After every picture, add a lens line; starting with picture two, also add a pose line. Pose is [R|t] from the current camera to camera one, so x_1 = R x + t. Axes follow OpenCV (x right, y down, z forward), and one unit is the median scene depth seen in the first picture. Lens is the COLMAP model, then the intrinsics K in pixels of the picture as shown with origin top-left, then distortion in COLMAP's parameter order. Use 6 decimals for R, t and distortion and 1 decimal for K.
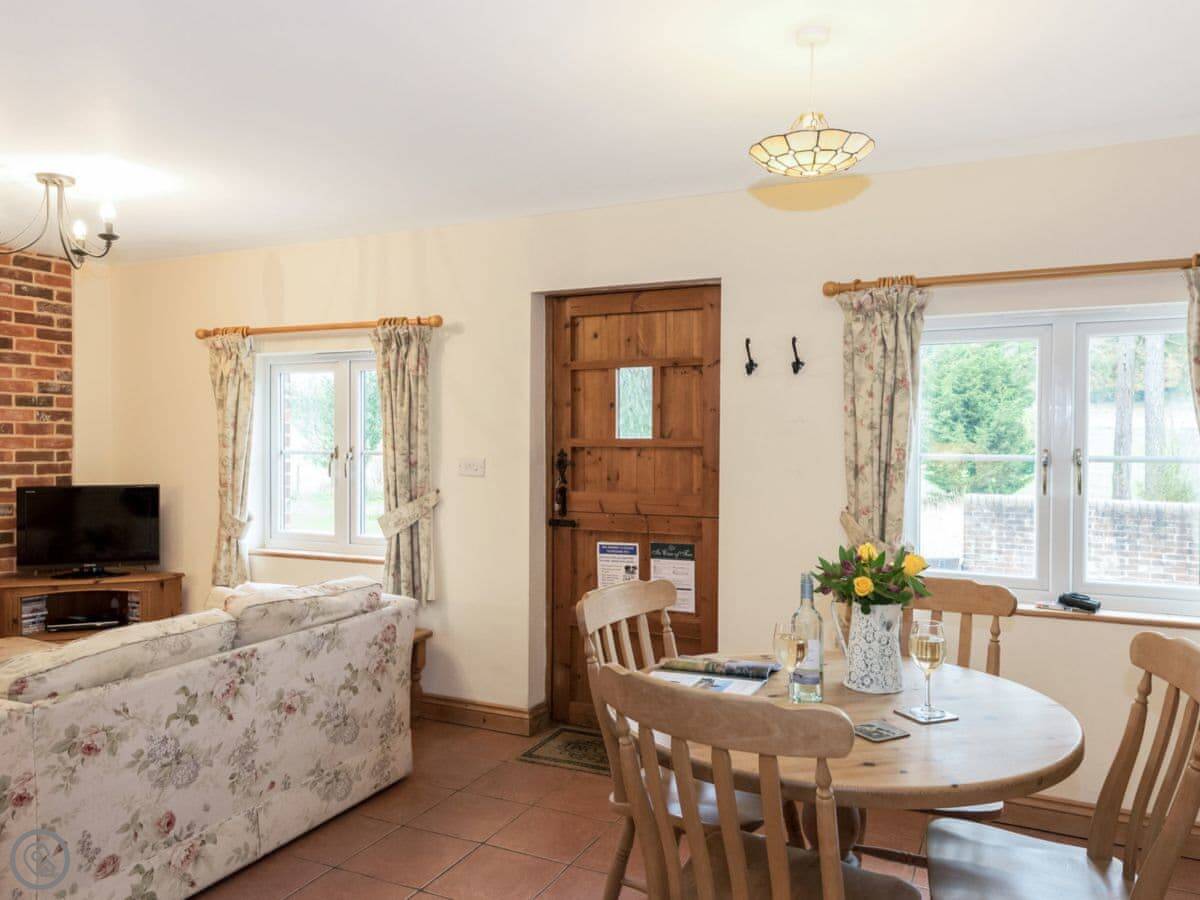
lens RADIAL K [[839.6, 0, 600.0], [0, 839.6, 450.0], [0, 0, 1]] dist [0.003741, -0.001630]
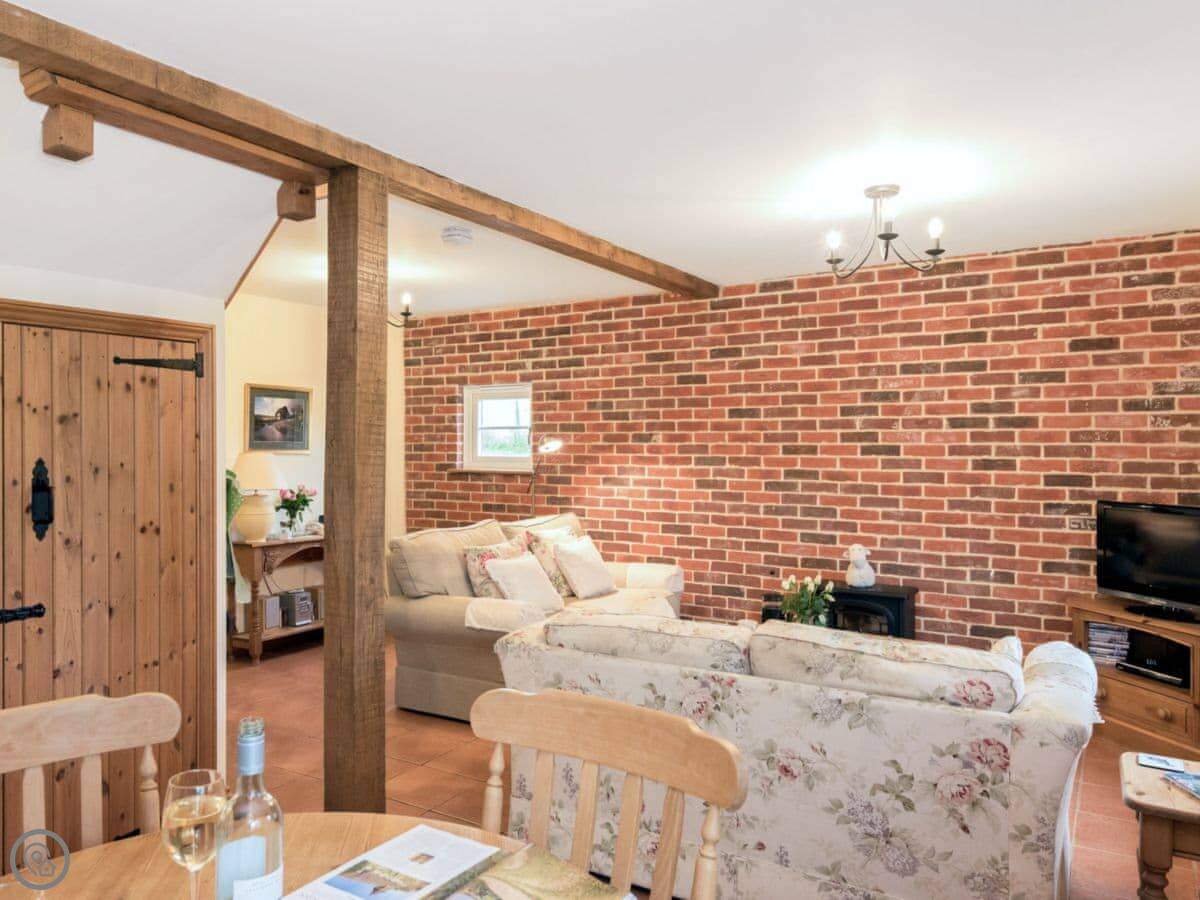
lens RADIAL K [[890.2, 0, 600.0], [0, 890.2, 450.0], [0, 0, 1]] dist [0.014389, -0.000168]
pose [[-0.098593, 0.002105, -0.995126, 0.362080], [-0.014377, 0.999890, 0.003539, -0.007077], [0.995024, 0.014656, -0.098552, 0.615680]]
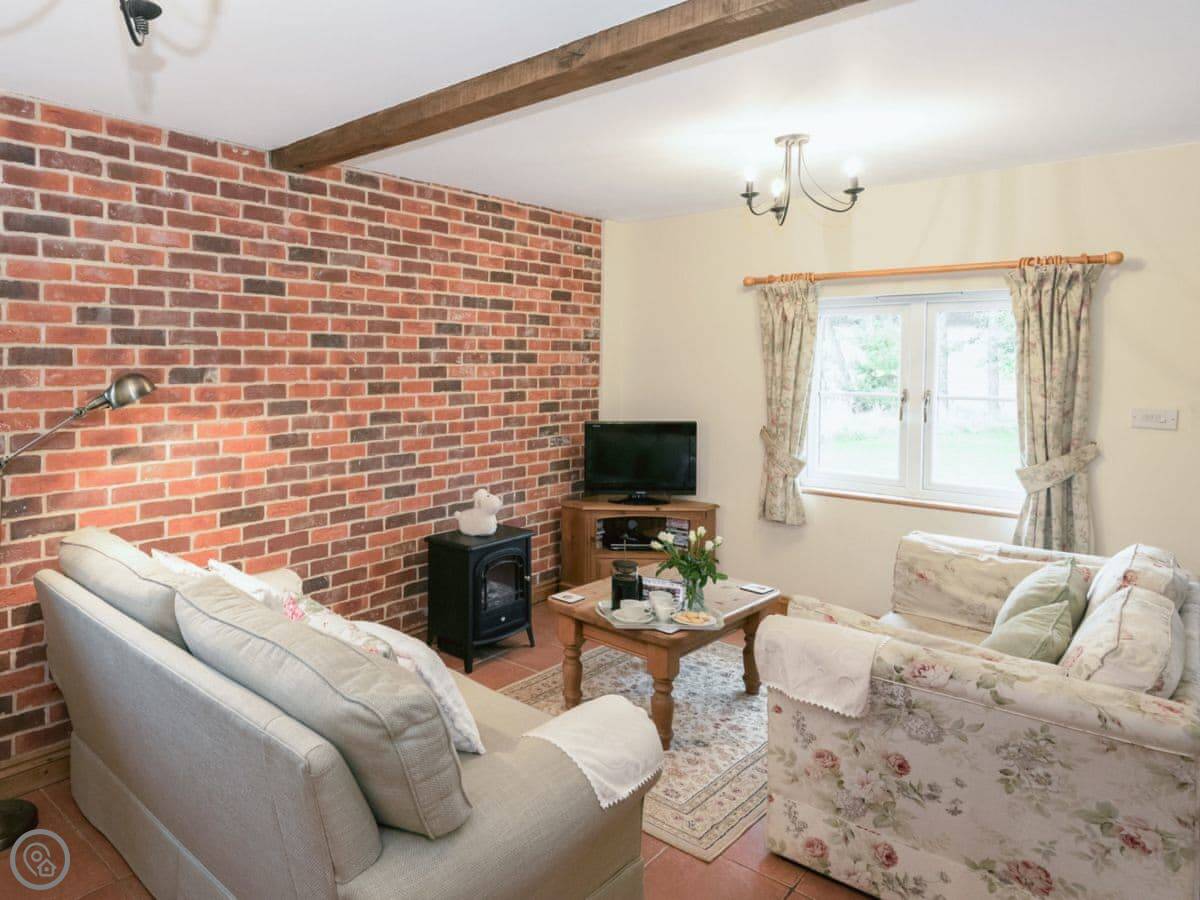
lens RADIAL K [[741.6, 0, 432.9], [0, 741.6, 381.5], [0, 0, 1]] dist [0.040829, -0.036413]
pose [[0.930150, 0.009481, -0.367057, -0.571698], [-0.004225, 0.999877, 0.015120, -0.028320], [0.367155, -0.012513, 0.930076, -0.024437]]
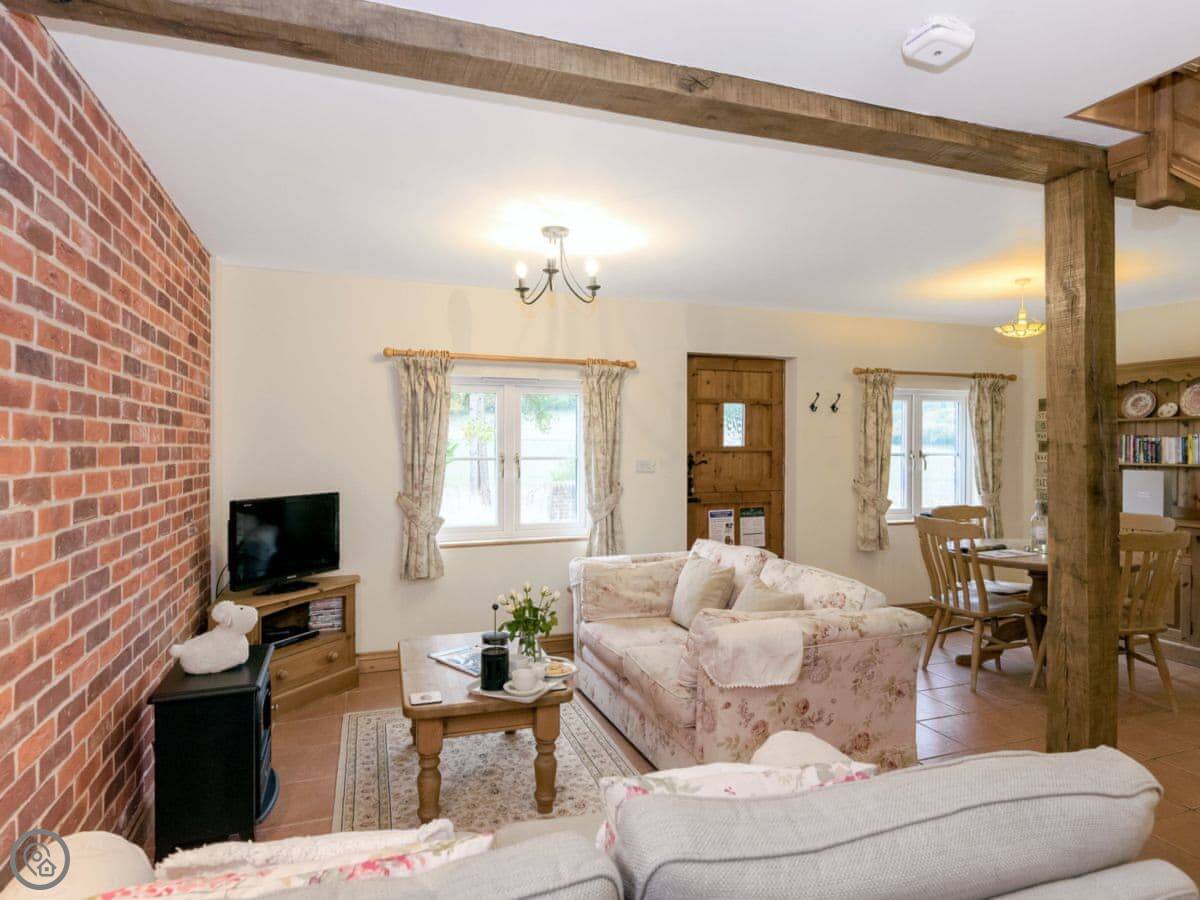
lens RADIAL K [[664.5, 0, 584.9], [0, 664.5, 444.3], [0, 0, 1]] dist [0.005452, -0.016558]
pose [[0.735358, -0.002045, 0.677676, -1.004537], [0.012021, 0.999877, -0.010028, -0.007159], [-0.677572, 0.015520, 0.735293, 0.218192]]
